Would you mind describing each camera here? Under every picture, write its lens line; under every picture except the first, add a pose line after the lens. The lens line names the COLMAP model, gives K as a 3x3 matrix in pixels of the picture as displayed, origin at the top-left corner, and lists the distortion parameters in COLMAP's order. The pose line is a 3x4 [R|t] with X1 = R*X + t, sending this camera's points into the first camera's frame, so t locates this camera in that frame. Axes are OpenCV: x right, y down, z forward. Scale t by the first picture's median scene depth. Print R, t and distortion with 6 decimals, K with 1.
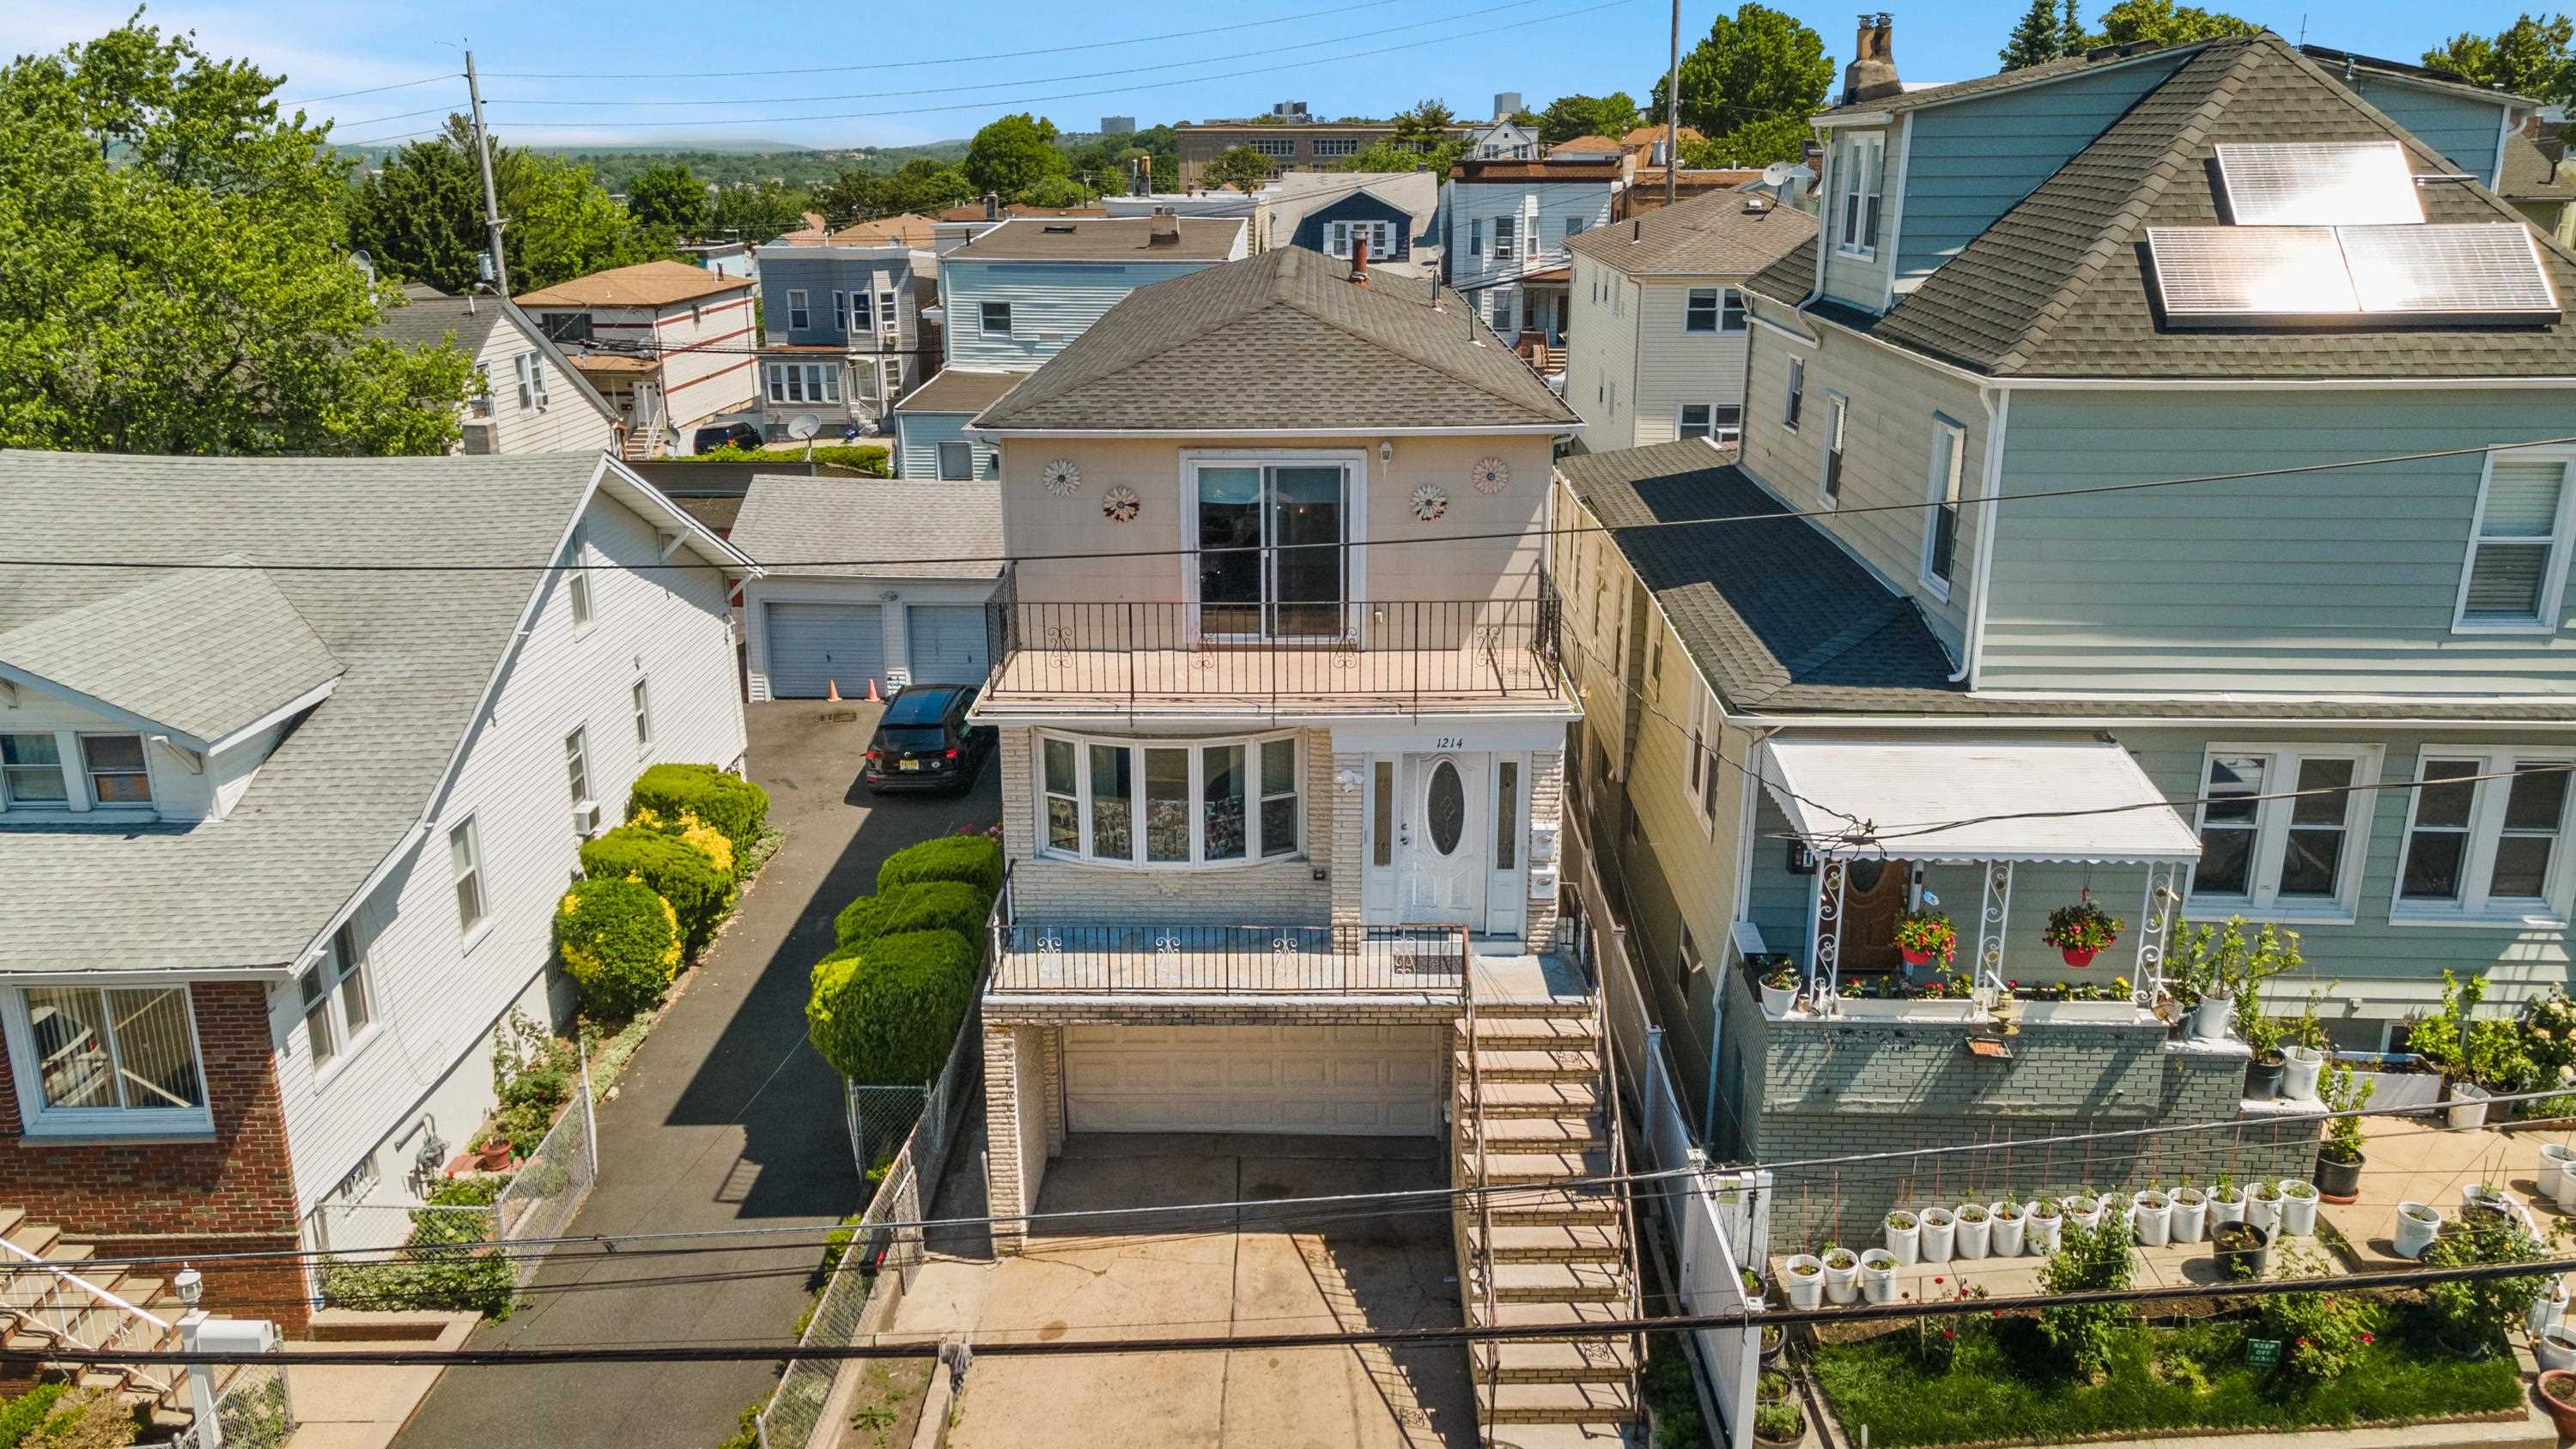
lens RADIAL K [[1885.6, 0, 1288.0], [0, 1885.6, 724.5], [0, 0, 1]] dist [-0.000487, -0.000432]
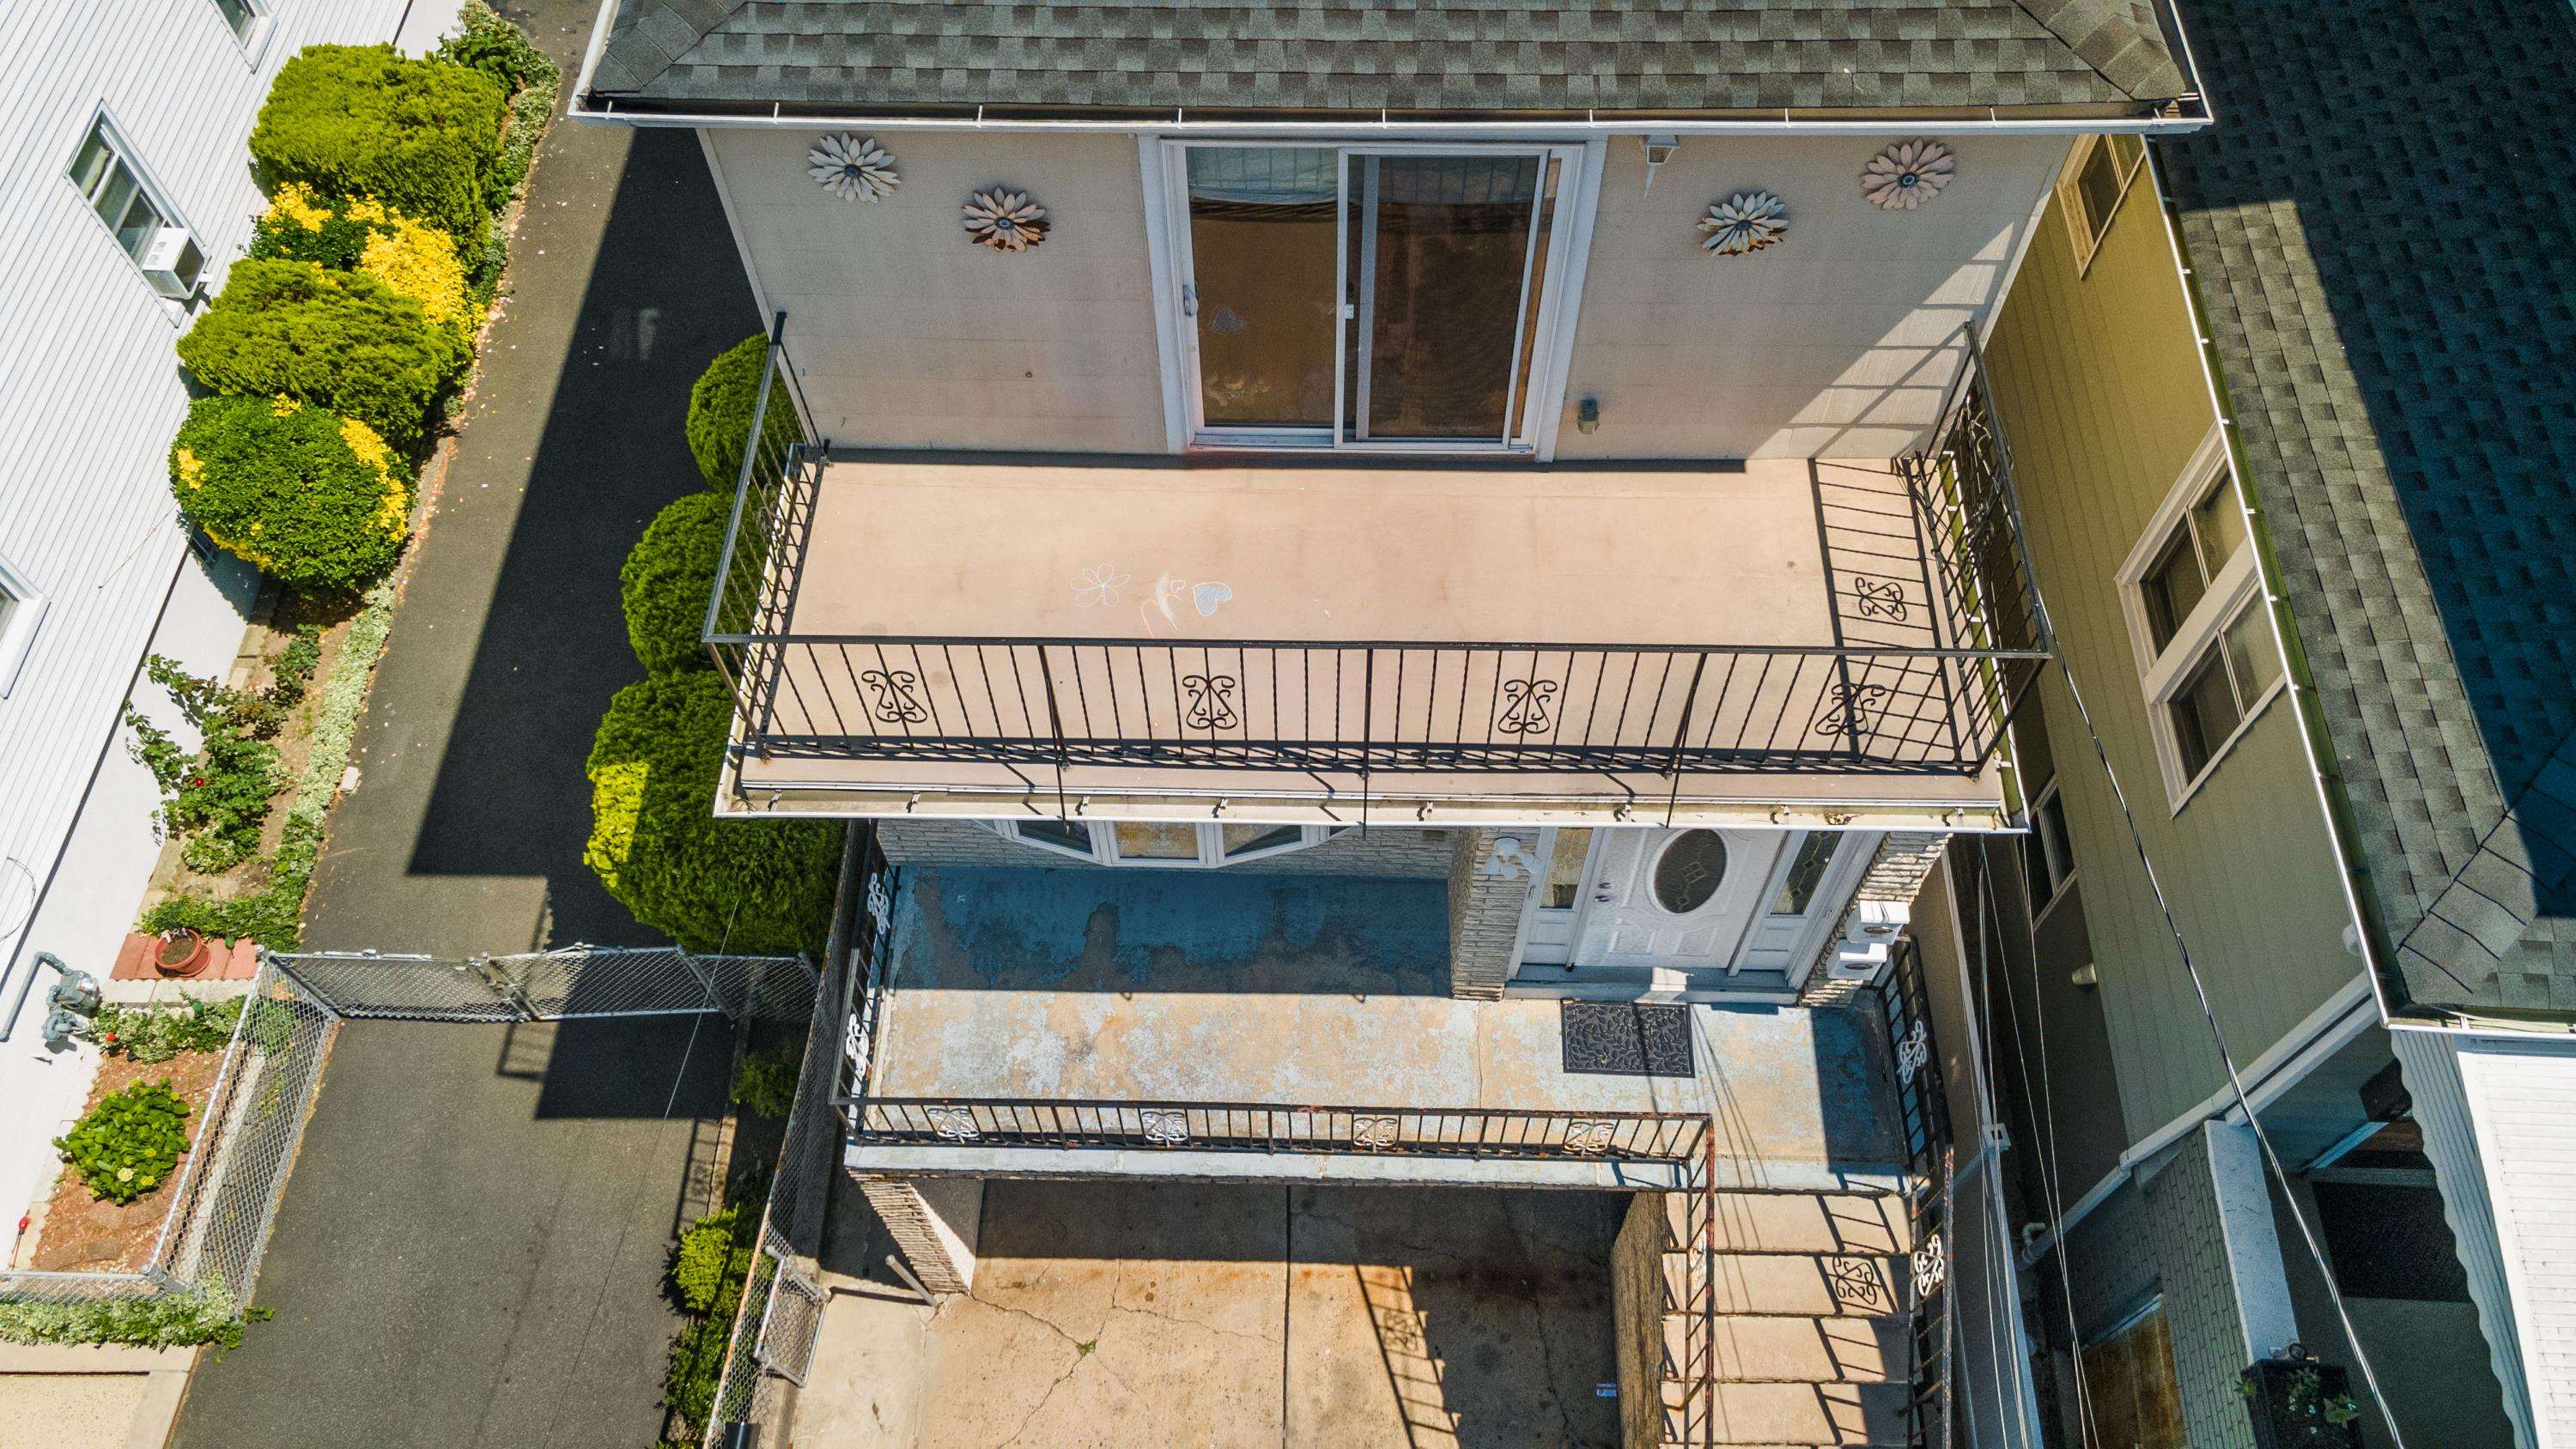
lens RADIAL K [[1817.8, 0, 1288.0], [0, 1817.8, 724.5], [0, 0, 1]] dist [0.074443, -0.000466]
pose [[0.999936, 0.005736, -0.009724, -0.020783], [0.001939, 0.761259, 0.648445, -0.293425], [0.011122, -0.648422, 0.761200, 0.610837]]
